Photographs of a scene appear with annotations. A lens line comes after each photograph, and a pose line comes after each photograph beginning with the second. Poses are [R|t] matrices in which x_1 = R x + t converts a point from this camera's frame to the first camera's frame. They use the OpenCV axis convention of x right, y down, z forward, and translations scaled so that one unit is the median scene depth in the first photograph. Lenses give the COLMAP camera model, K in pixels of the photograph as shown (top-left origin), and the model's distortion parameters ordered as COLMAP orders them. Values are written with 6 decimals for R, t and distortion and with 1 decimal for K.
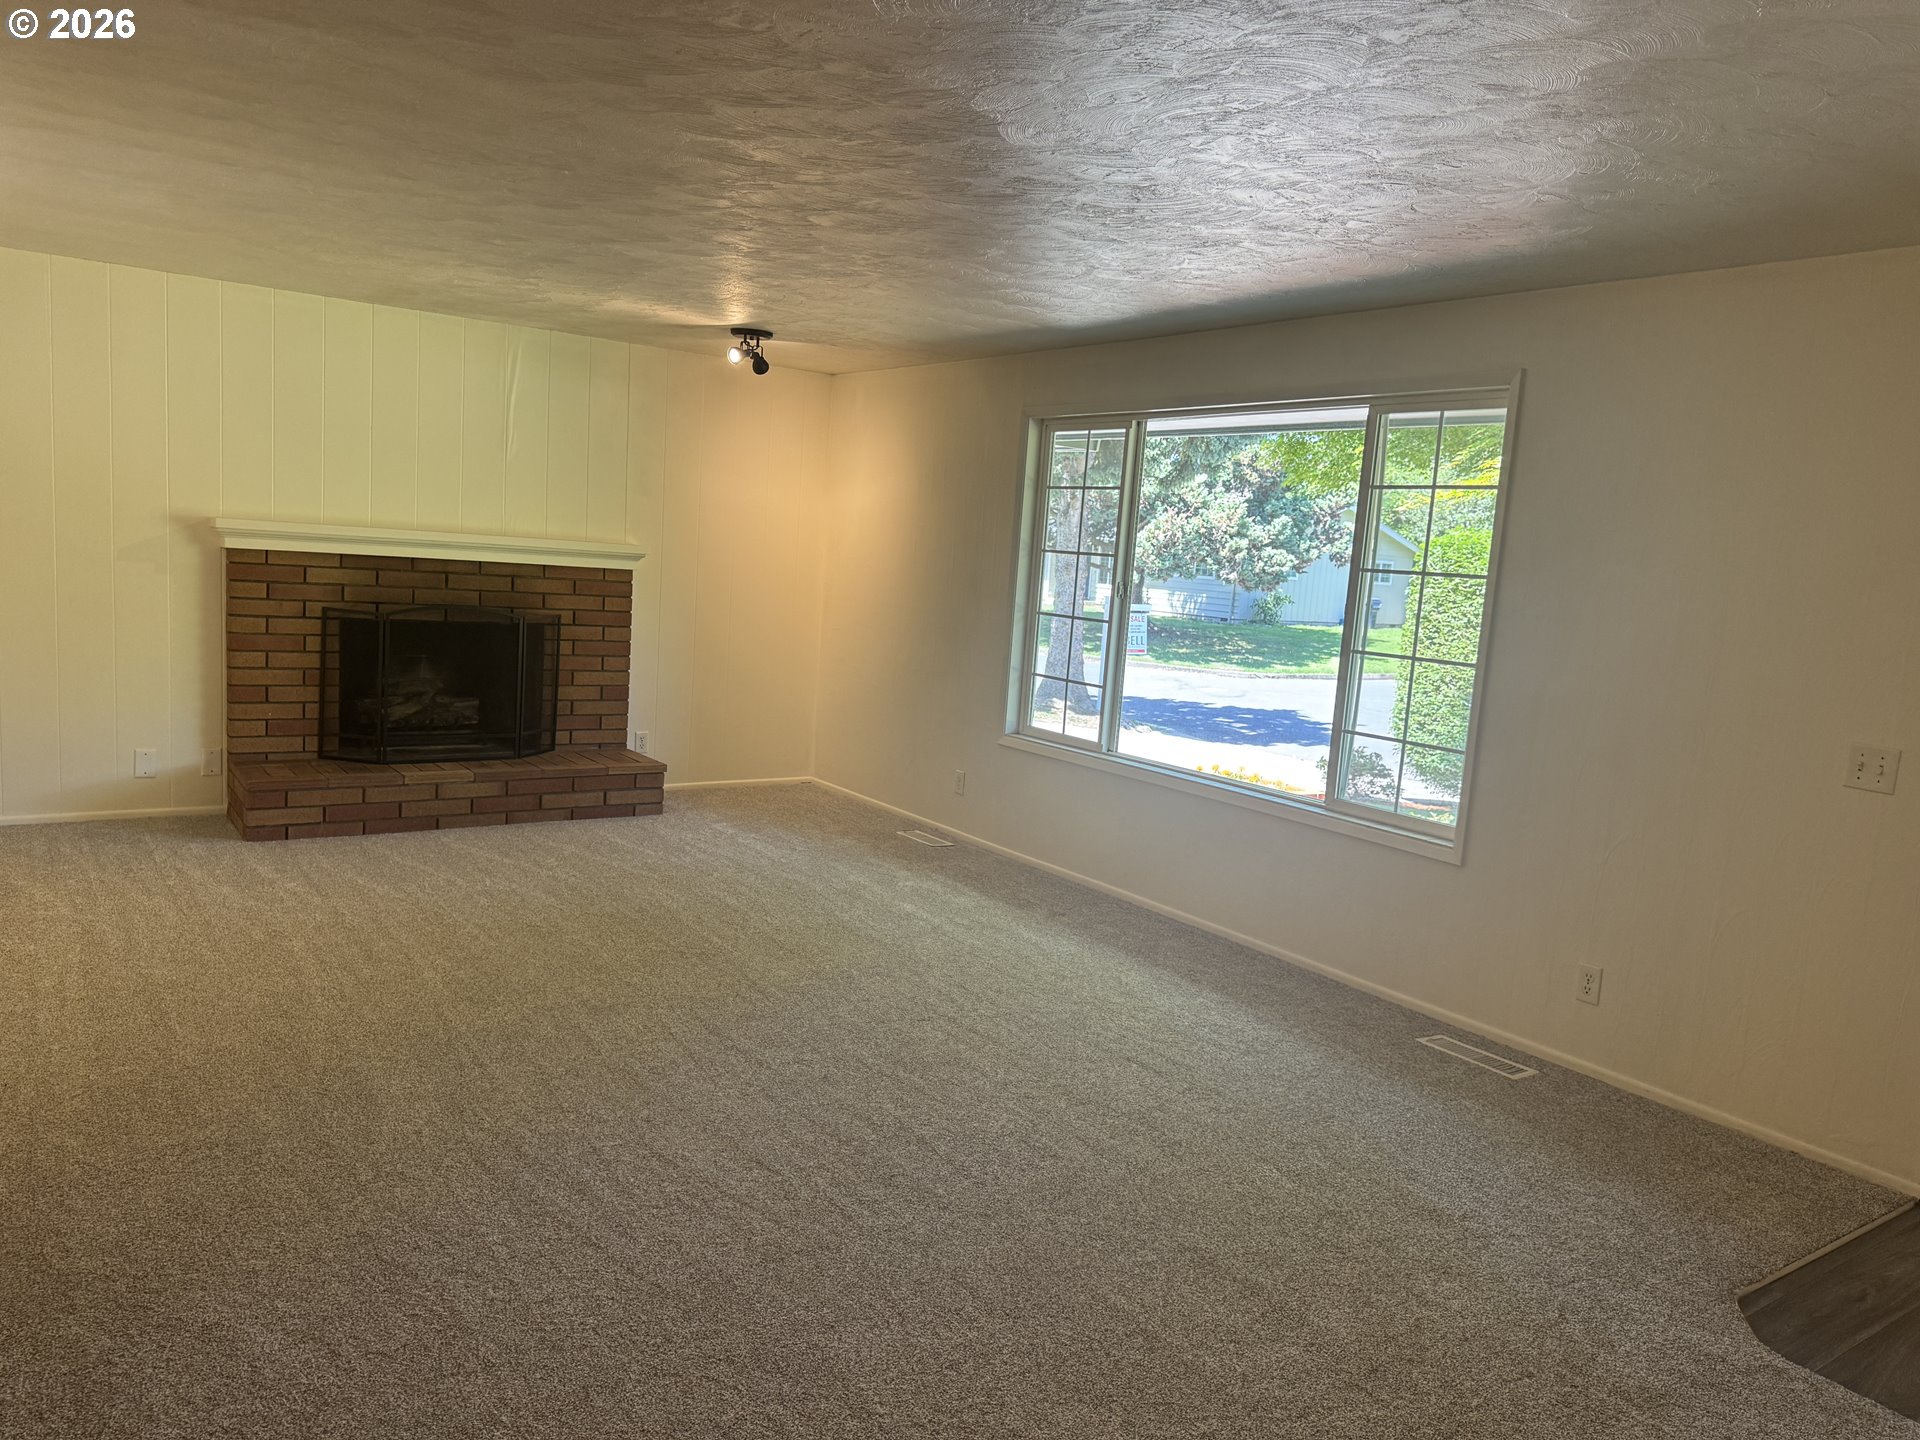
lens RADIAL K [[1350.9, 0, 961.0], [0, 1350.9, 726.0], [0, 0, 1]] dist [0.028531, -0.015677]
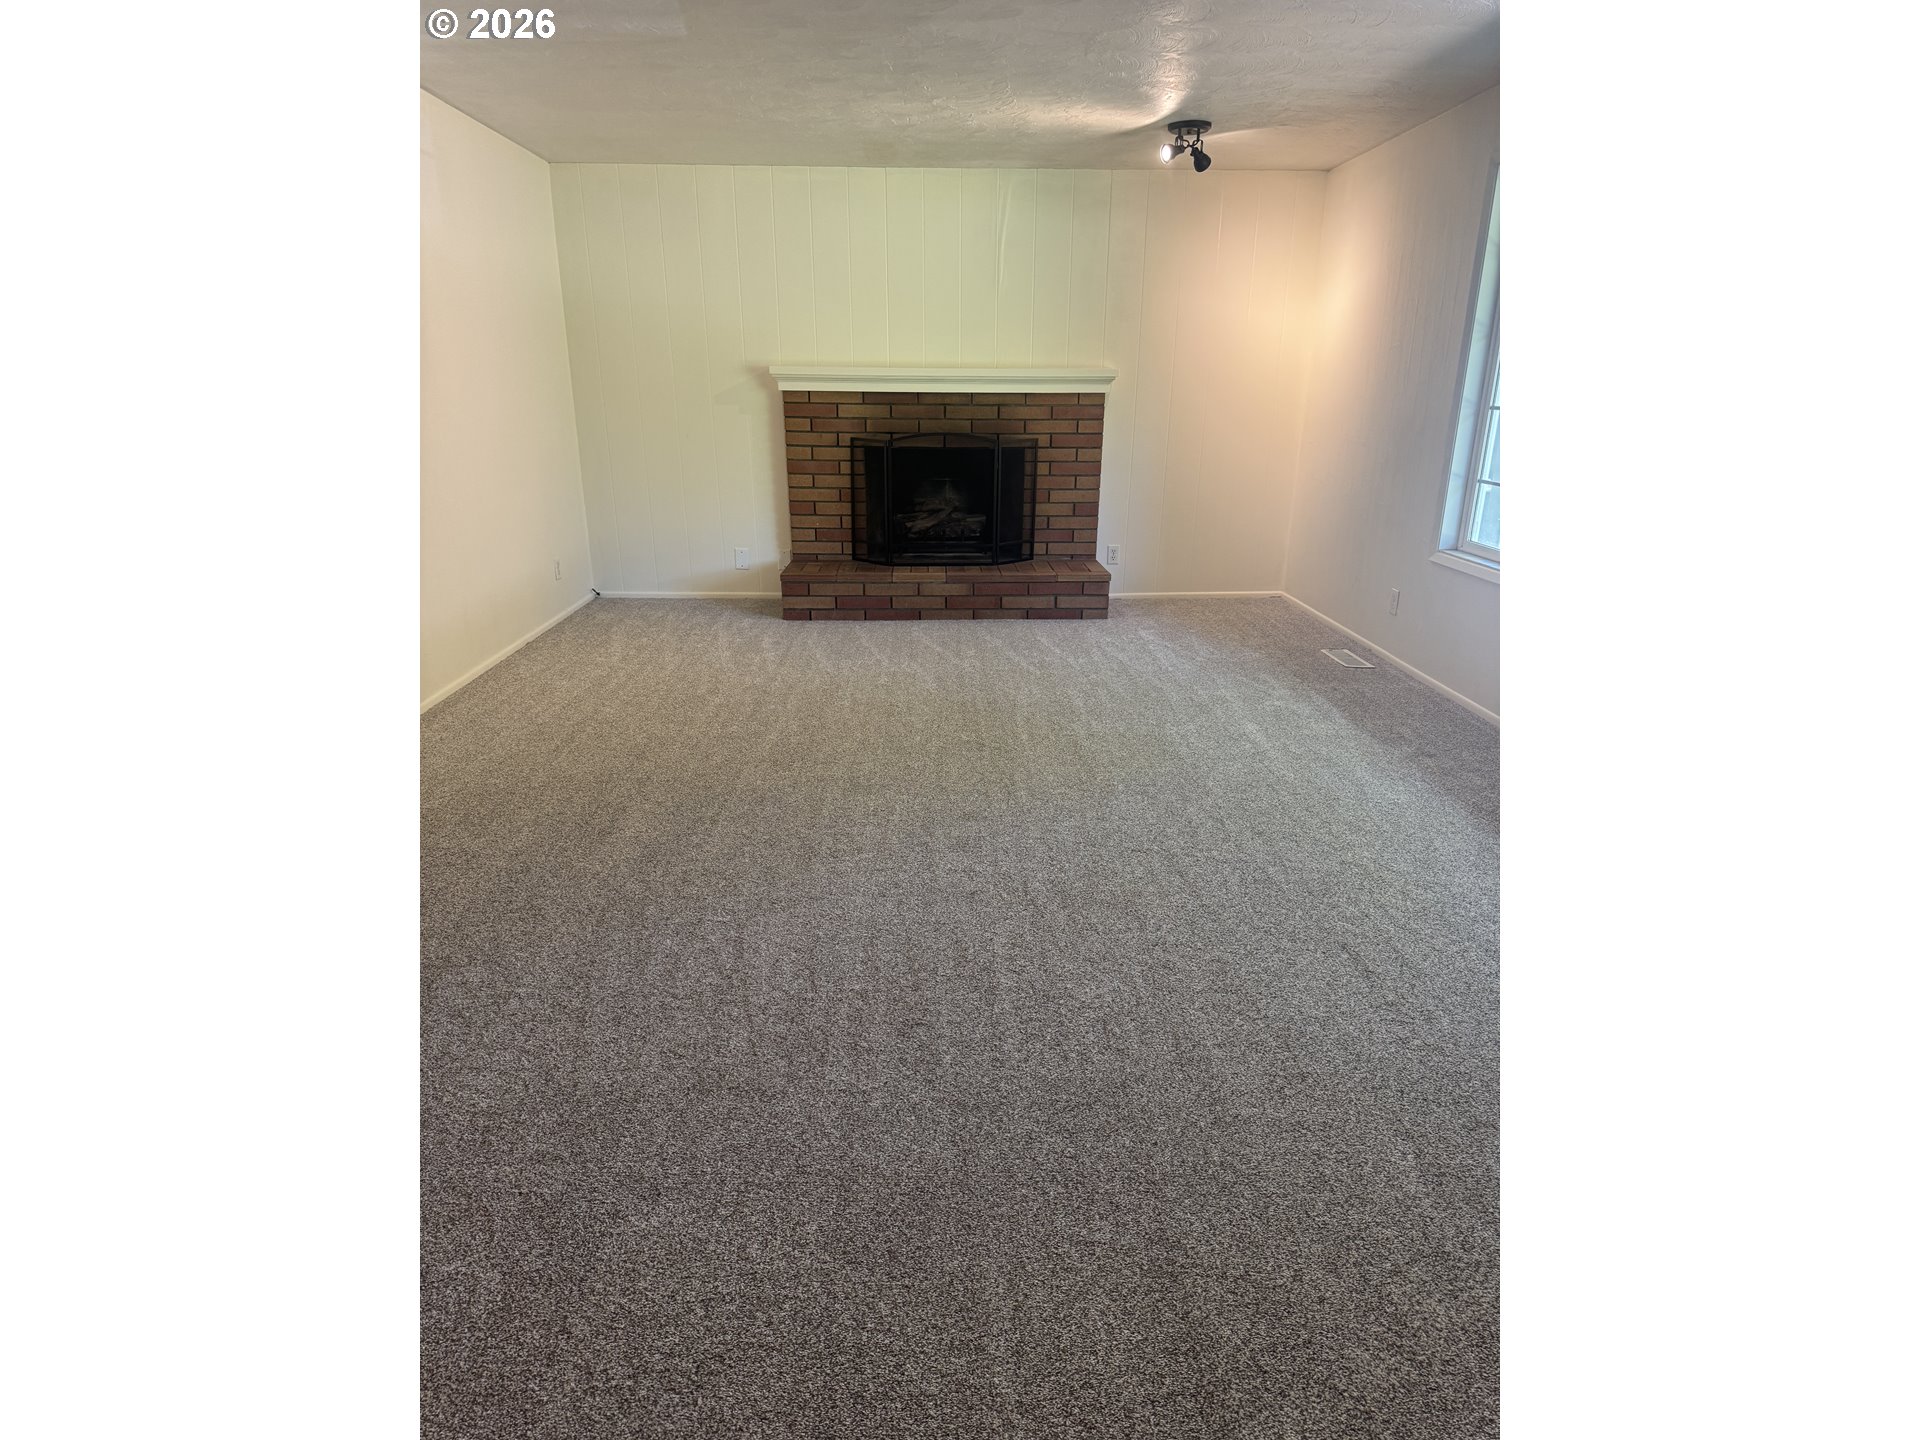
lens RADIAL K [[1029.5, 0, 955.4], [0, 1029.5, 713.4], [0, 0, 1]] dist [0.034098, -0.005407]
pose [[0.827422, 0.107158, -0.551263, 0.161438], [-0.022751, 0.987216, 0.157754, 0.011494], [0.561120, -0.117987, 0.819282, 0.241296]]
